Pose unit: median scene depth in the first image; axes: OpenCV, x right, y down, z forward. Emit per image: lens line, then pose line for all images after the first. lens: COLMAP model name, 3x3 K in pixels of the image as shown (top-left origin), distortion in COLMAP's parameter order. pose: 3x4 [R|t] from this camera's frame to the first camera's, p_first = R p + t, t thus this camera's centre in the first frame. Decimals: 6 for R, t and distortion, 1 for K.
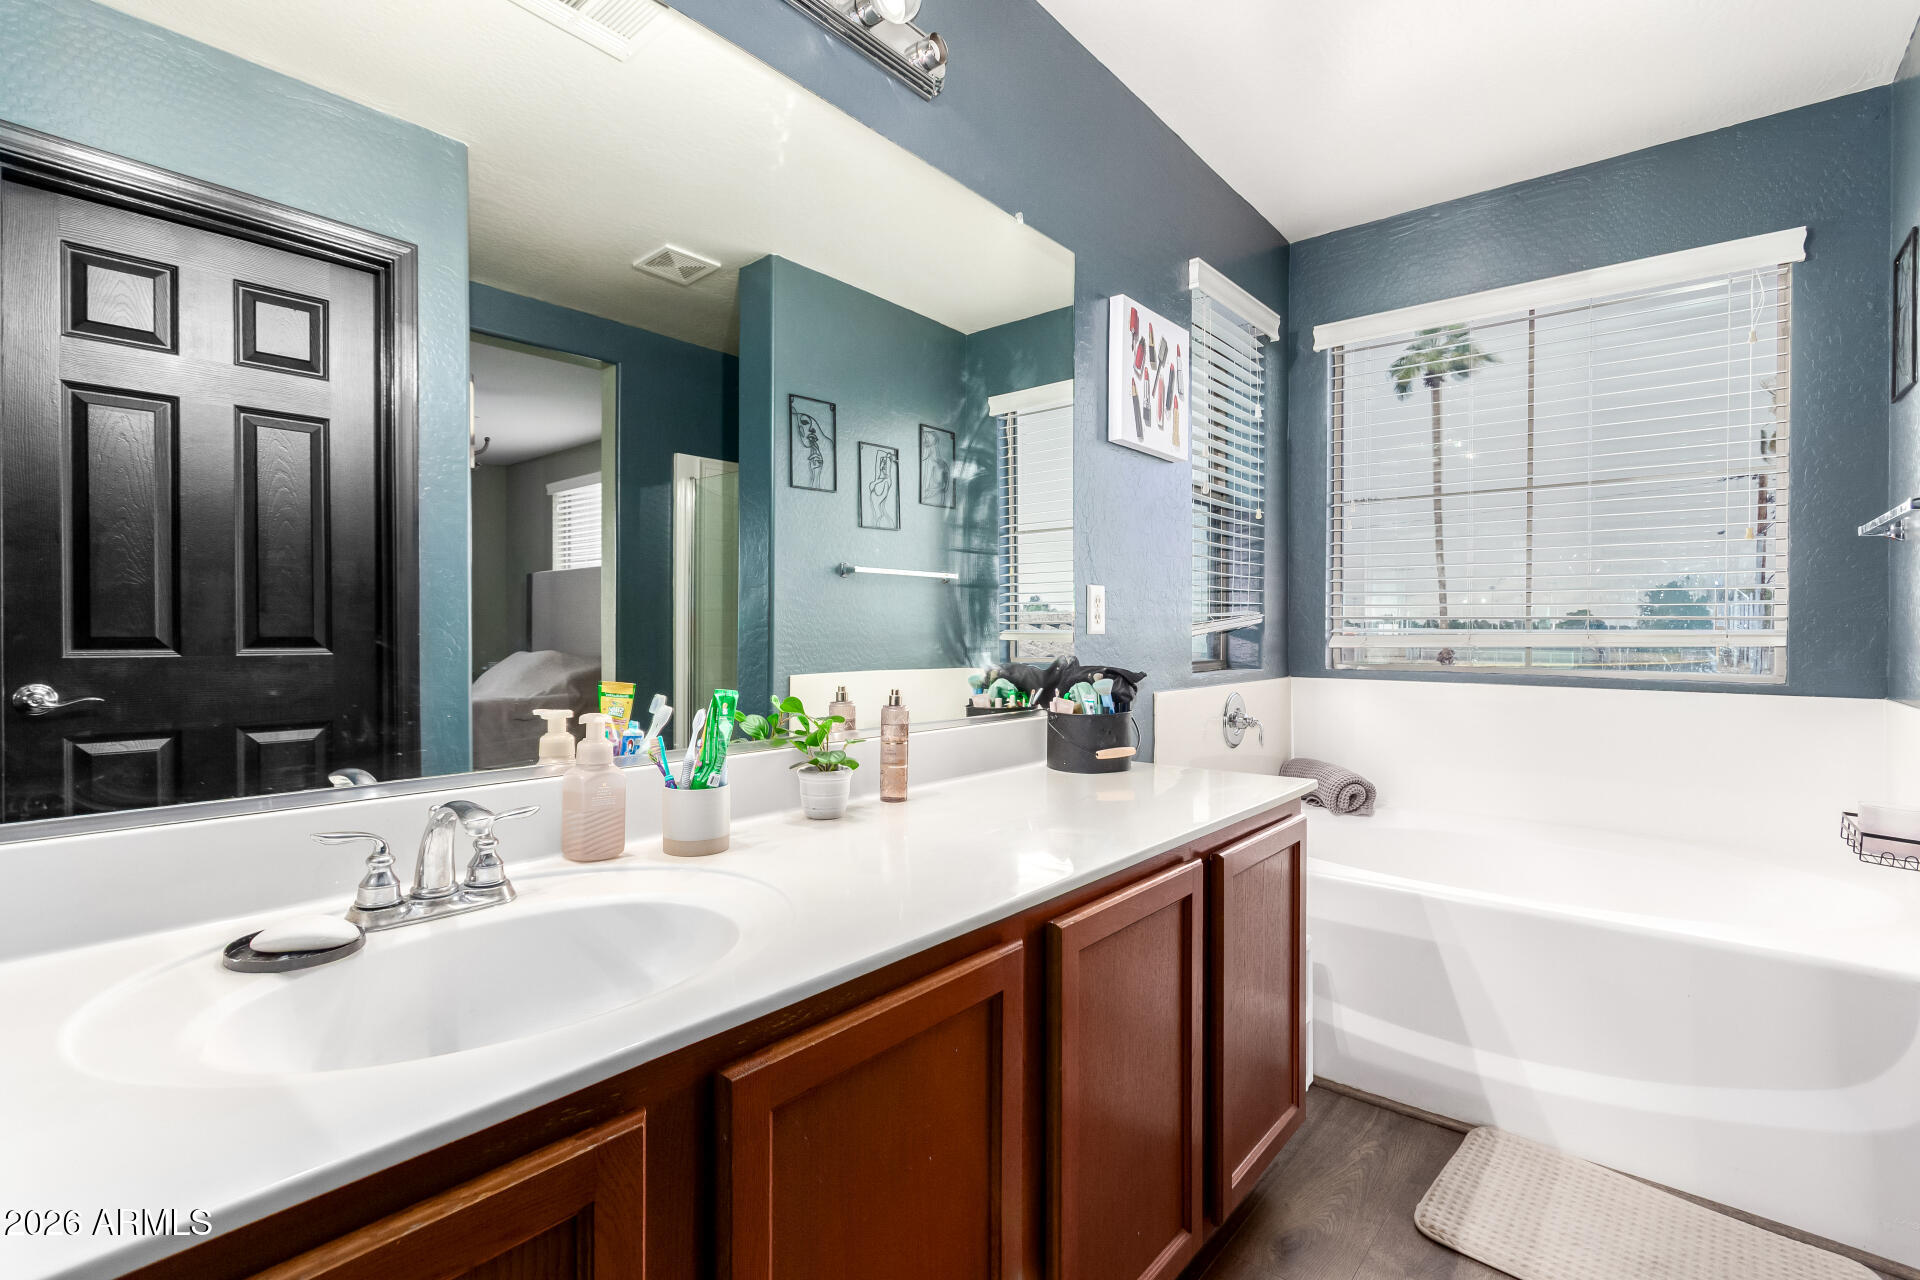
lens RADIAL K [[896.6, 0, 964.2], [0, 896.6, 642.1], [0, 0, 1]] dist [0.004737, 0.000489]
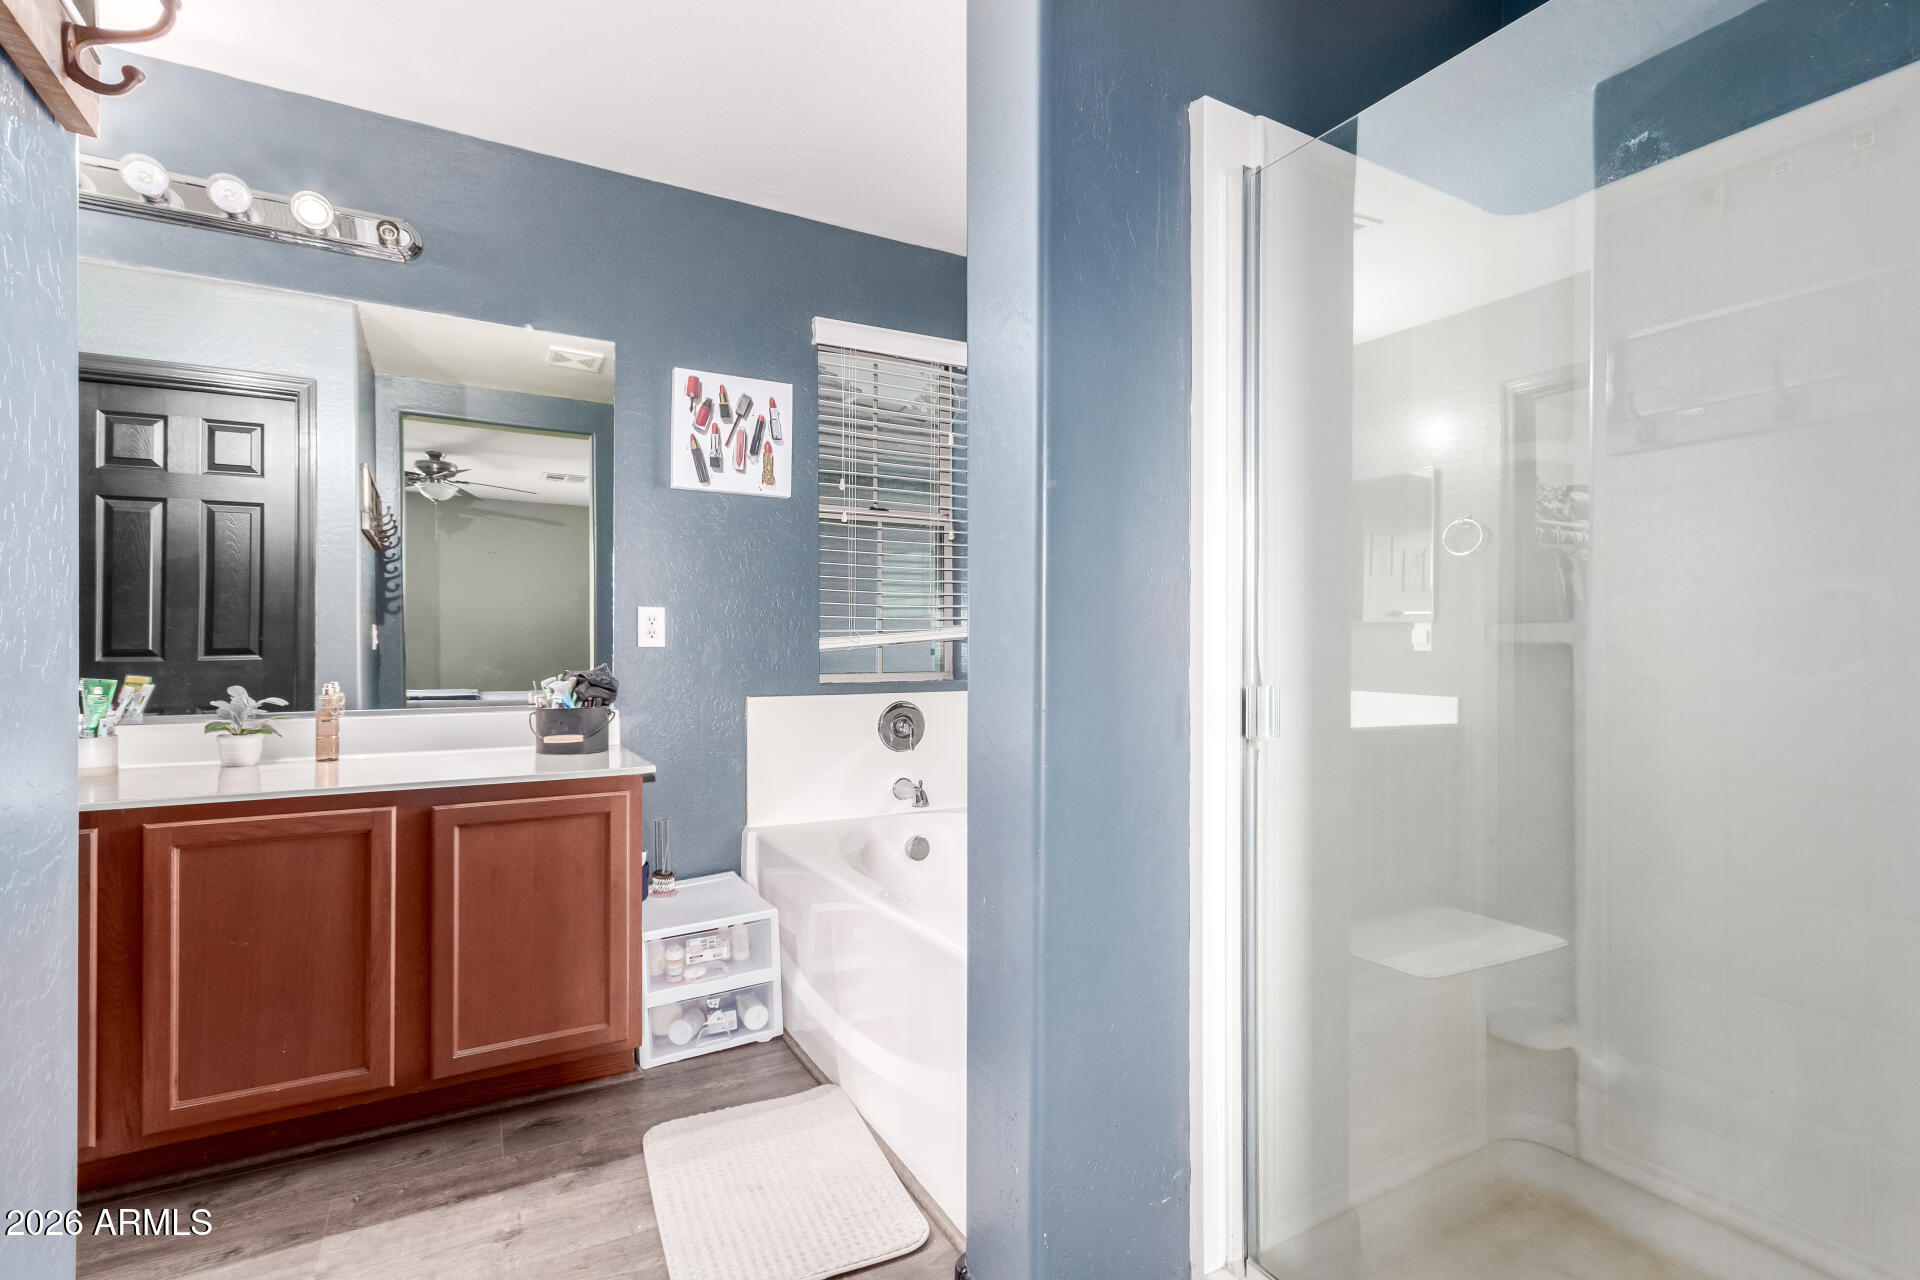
lens RADIAL K [[896.6, 0, 964.2], [0, 896.6, 642.1], [0, 0, 1]] dist [0.004737, 0.000489]
pose [[0.938758, -0.001930, -0.344572, 0.934128], [-0.000736, 0.999971, -0.007607, -0.005199], [0.344577, 0.007395, 0.938729, -0.007077]]
